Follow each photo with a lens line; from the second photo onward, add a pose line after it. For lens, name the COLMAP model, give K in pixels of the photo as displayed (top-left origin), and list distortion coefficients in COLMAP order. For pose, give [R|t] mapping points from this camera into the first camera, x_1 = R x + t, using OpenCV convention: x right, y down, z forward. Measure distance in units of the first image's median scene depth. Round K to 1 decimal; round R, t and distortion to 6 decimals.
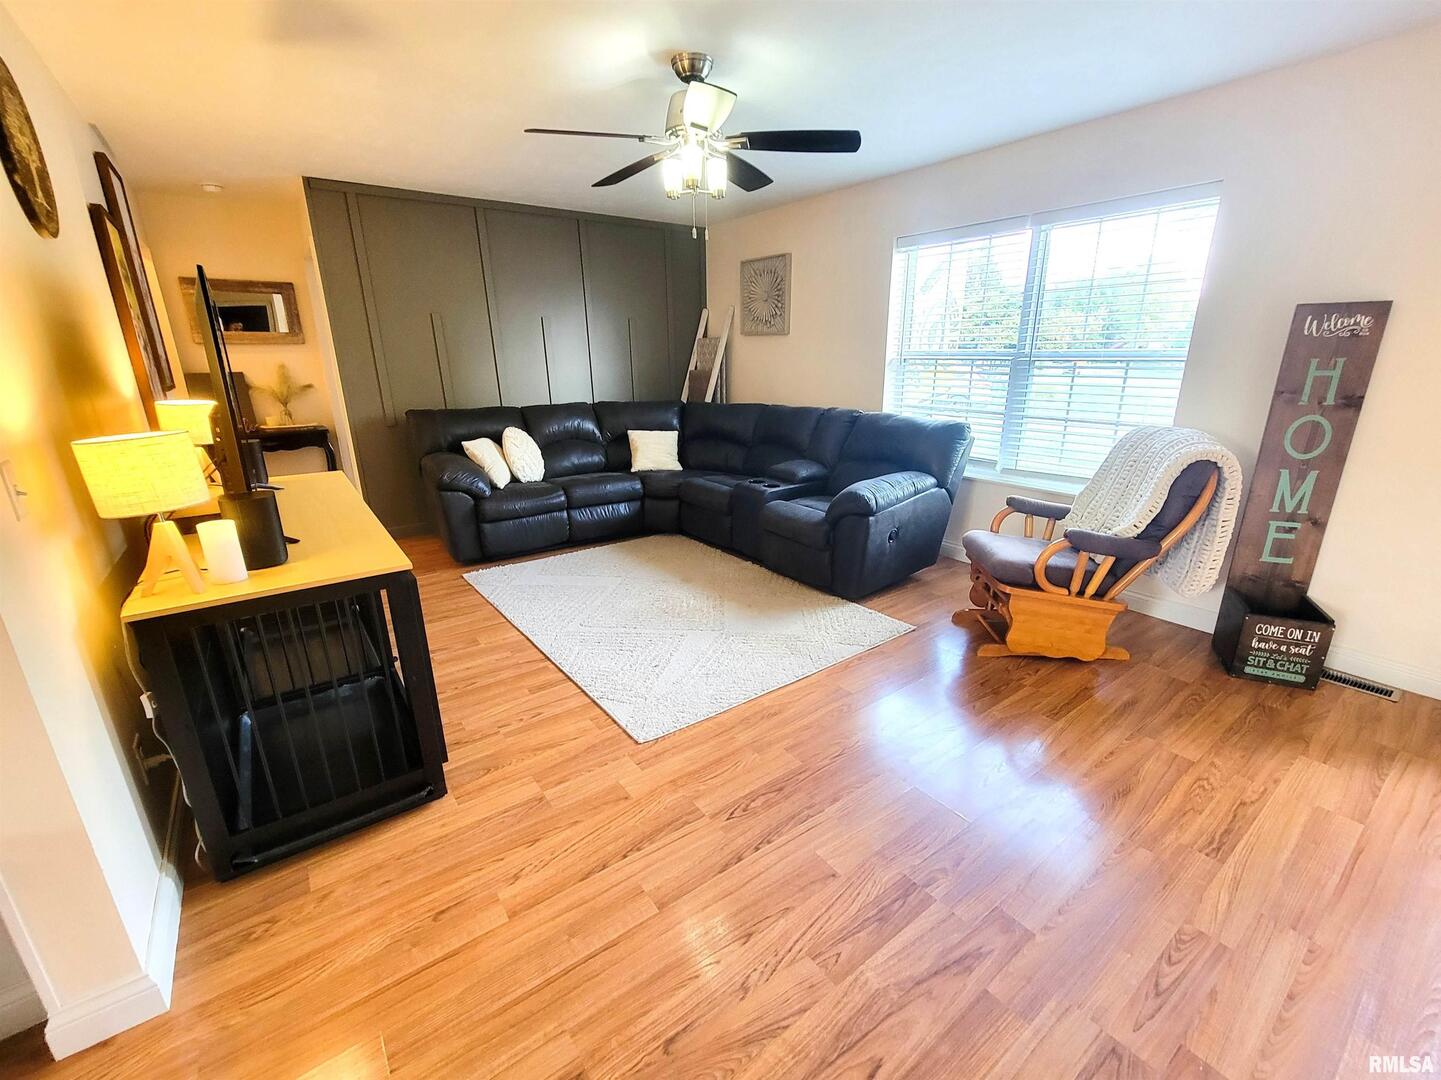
lens RADIAL K [[608.6, 0, 732.6], [0, 608.6, 546.0], [0, 0, 1]] dist [-0.004469, -0.000604]
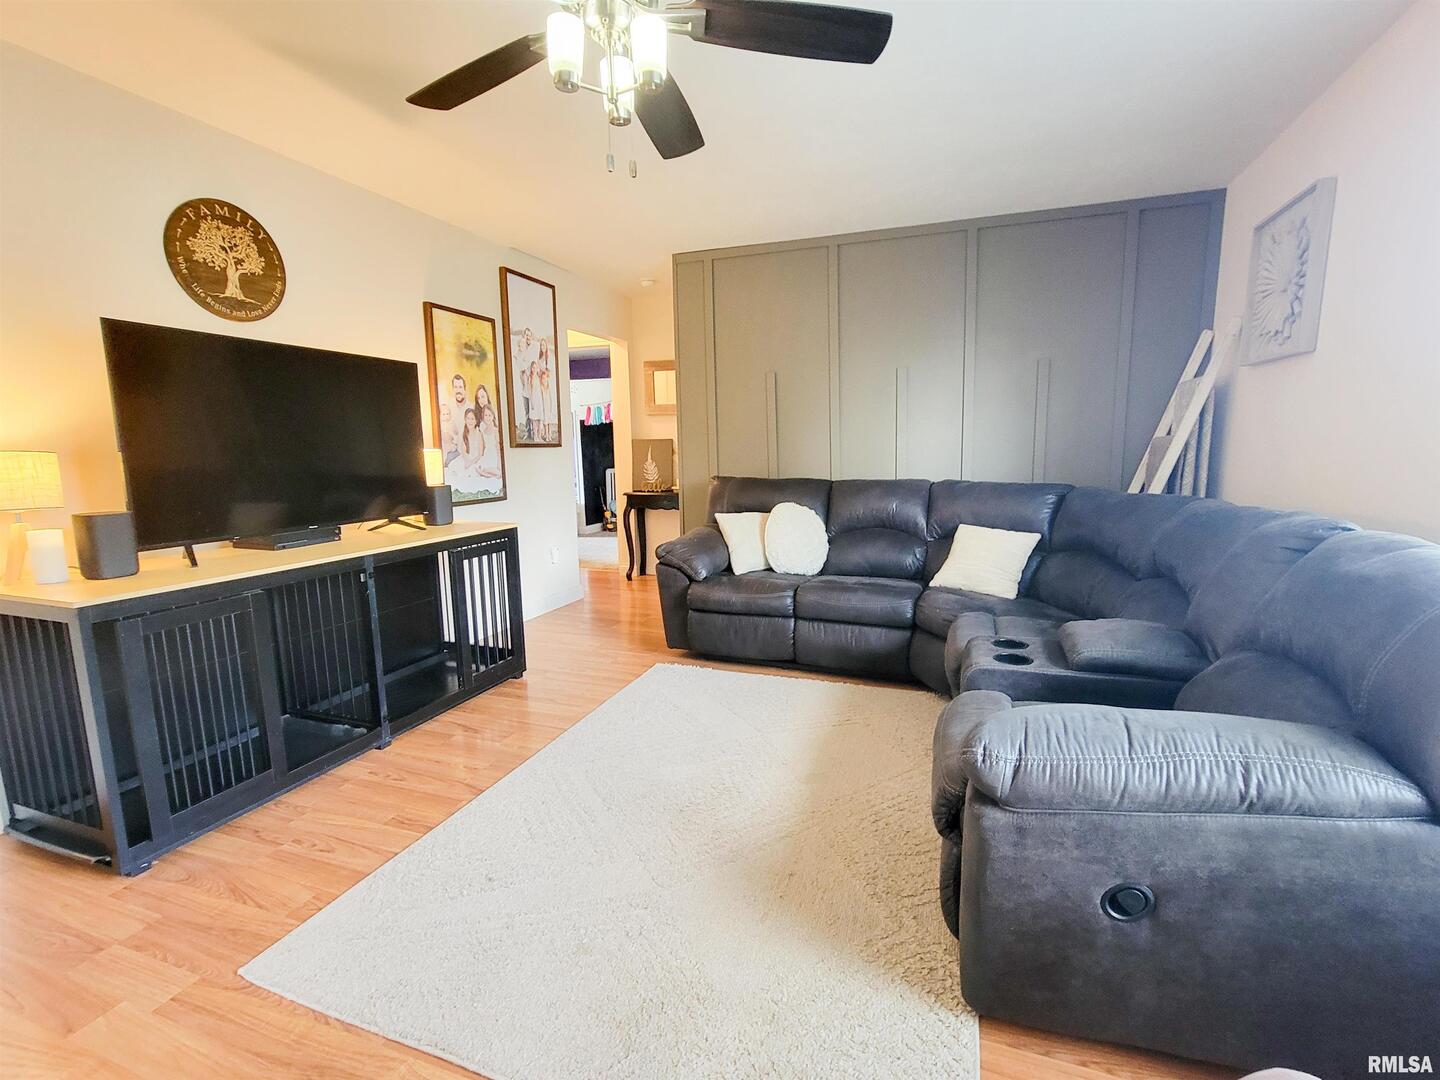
lens RADIAL K [[666.0, 0, 728.8], [0, 666.0, 546.6], [0, 0, 1]] dist [-0.005207, 0.001626]
pose [[0.547385, 0.128595, -0.826942, 0.501083], [-0.247367, 0.968834, -0.013082, -0.172230], [0.799487, 0.211719, 0.562136, 0.730388]]
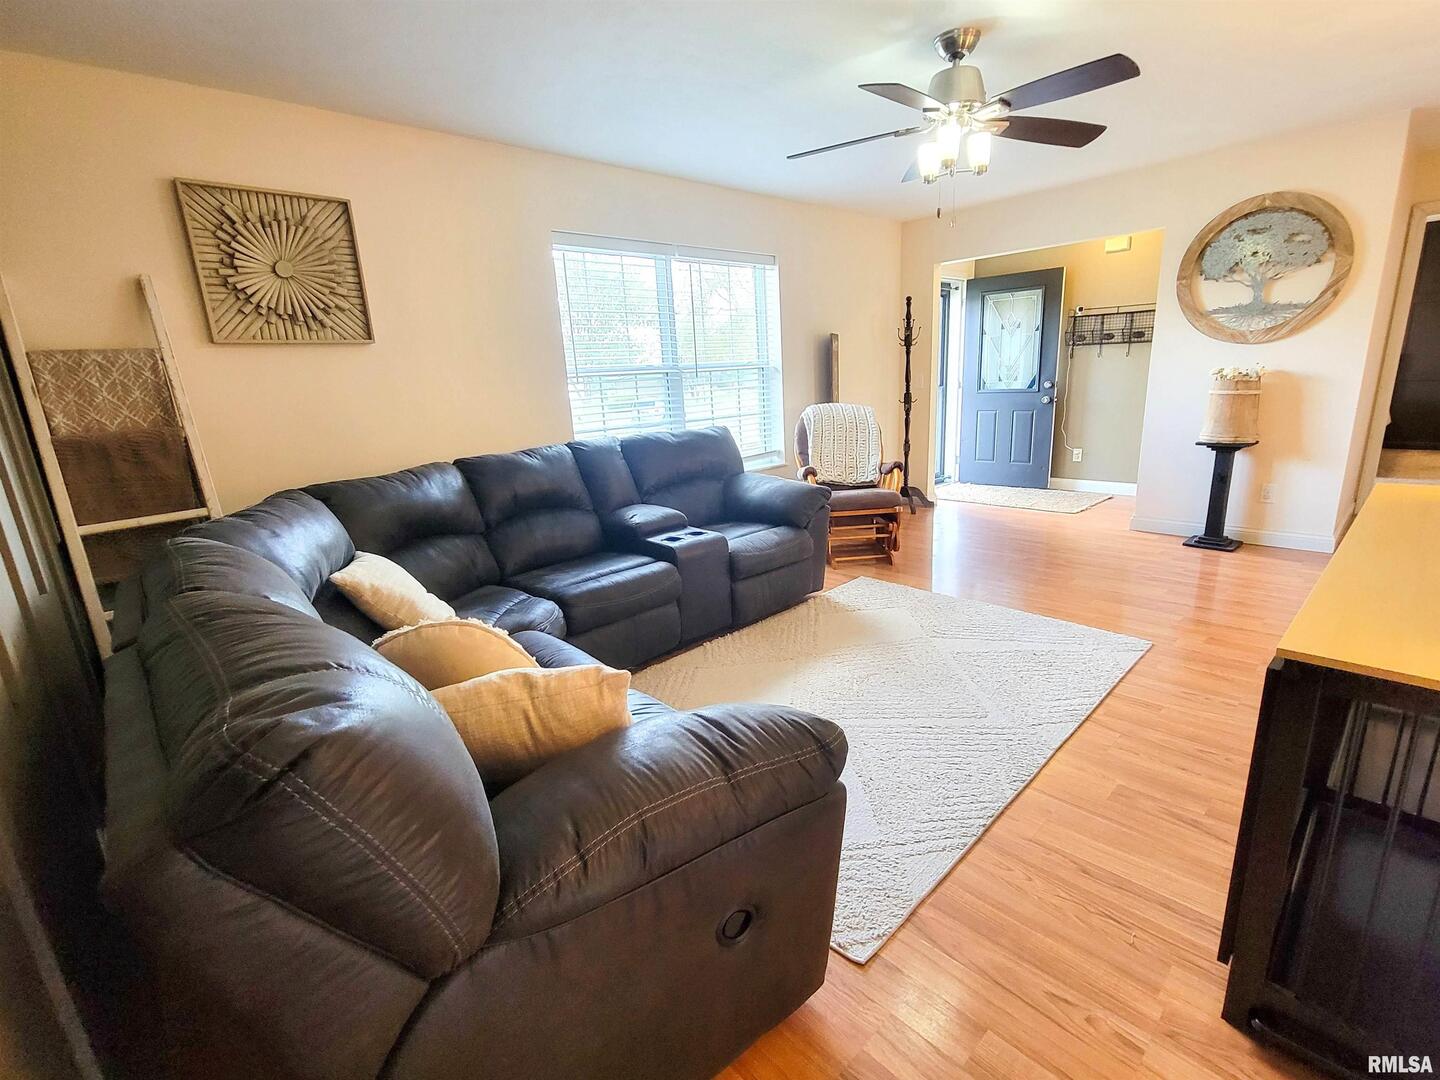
lens RADIAL K [[666.0, 0, 720.0], [0, 666.0, 543.5], [0, 0, 1]] dist [-0.005207, 0.001626]
pose [[-0.097038, -0.239029, 0.966151, -1.050090], [0.346129, 0.902035, 0.257931, -0.413216], [-0.933155, 0.359442, -0.004797, 1.390331]]
